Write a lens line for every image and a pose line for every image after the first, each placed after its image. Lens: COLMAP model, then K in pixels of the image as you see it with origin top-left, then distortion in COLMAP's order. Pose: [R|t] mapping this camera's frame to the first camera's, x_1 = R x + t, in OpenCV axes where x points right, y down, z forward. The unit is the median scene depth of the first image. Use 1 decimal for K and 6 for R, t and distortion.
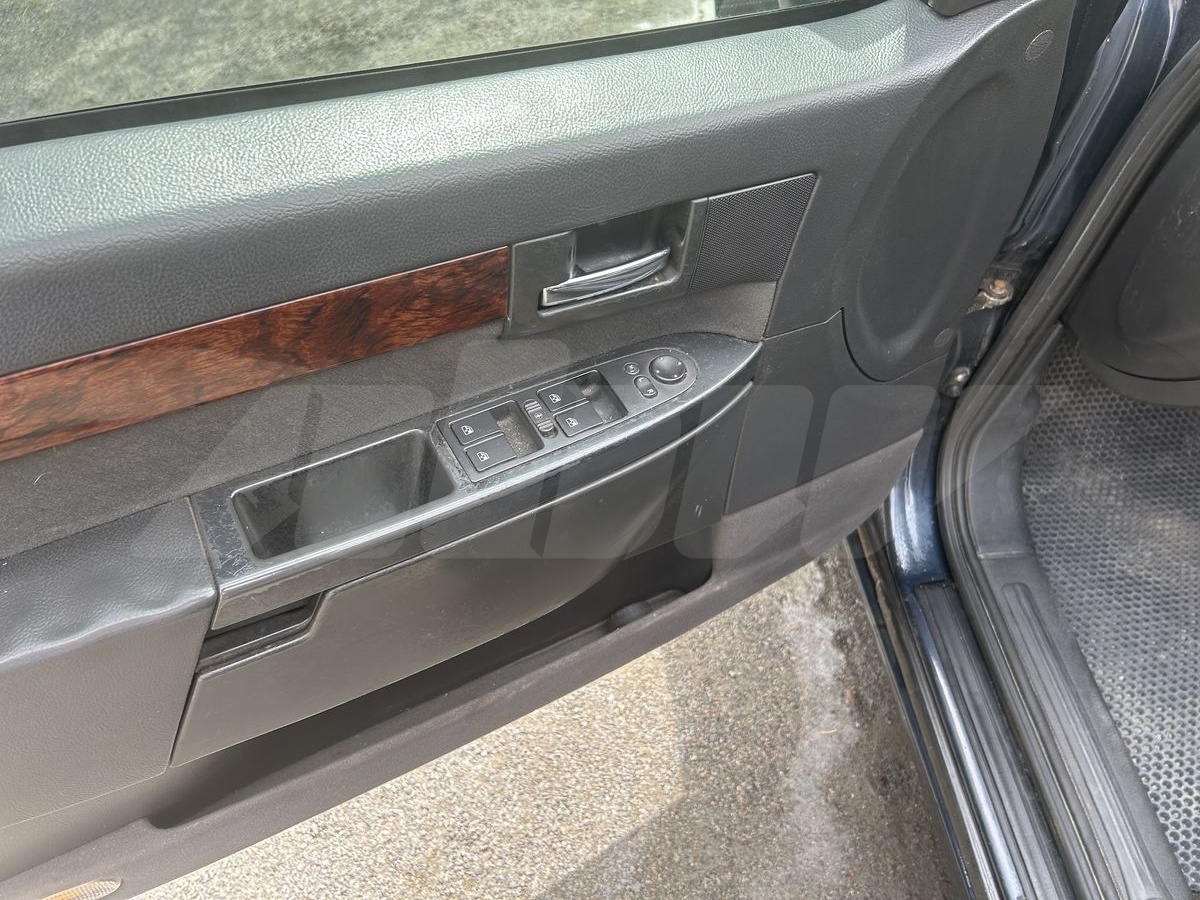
lens RADIAL K [[941.1, 0, 600.0], [0, 941.1, 450.0], [0, 0, 1]] dist [0.024367, 0.004882]
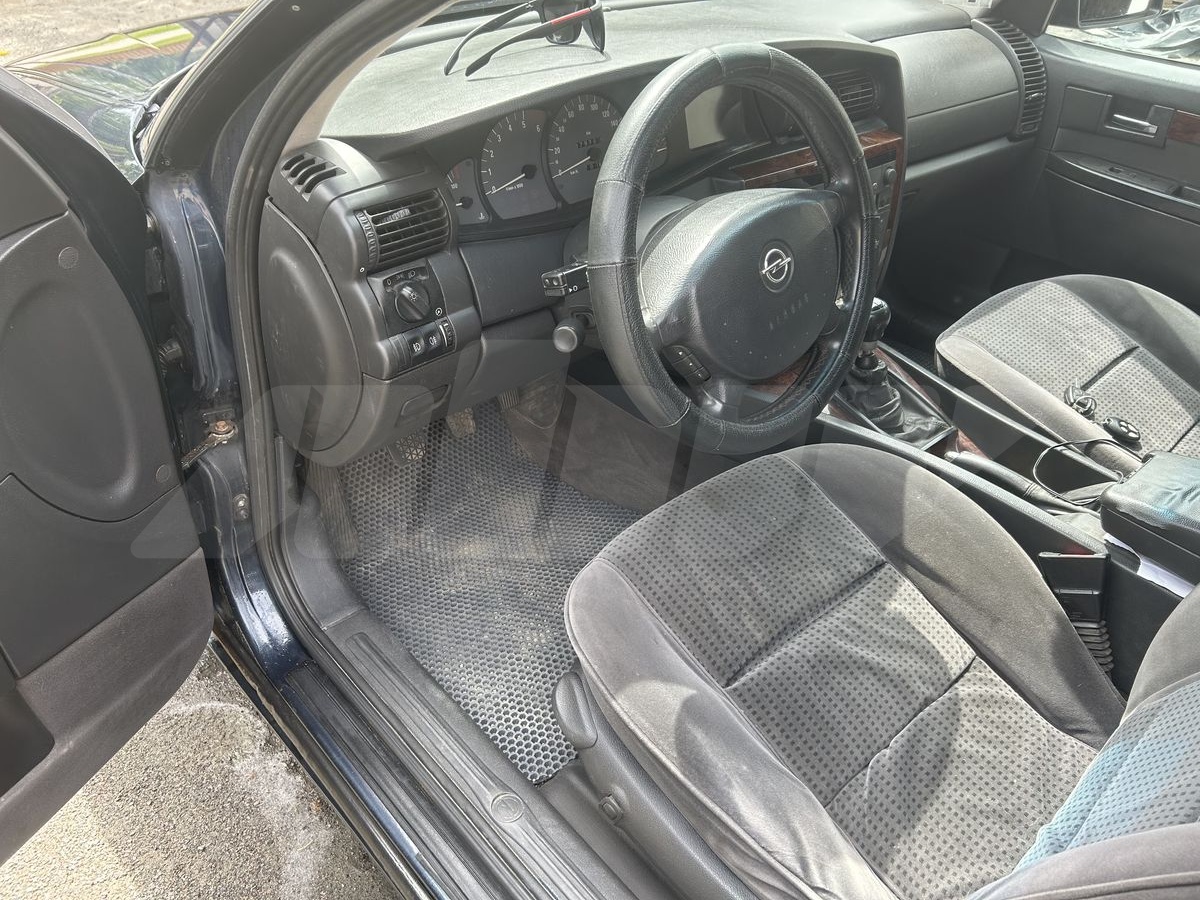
lens RADIAL K [[941.1, 0, 600.0], [0, 941.1, 450.0], [0, 0, 1]] dist [0.024367, 0.004882]
pose [[0.808085, -0.347617, 0.475563, 0.188625], [0.445879, 0.888534, -0.108164, 0.196820], [-0.384955, 0.299449, 0.873006, -0.271133]]
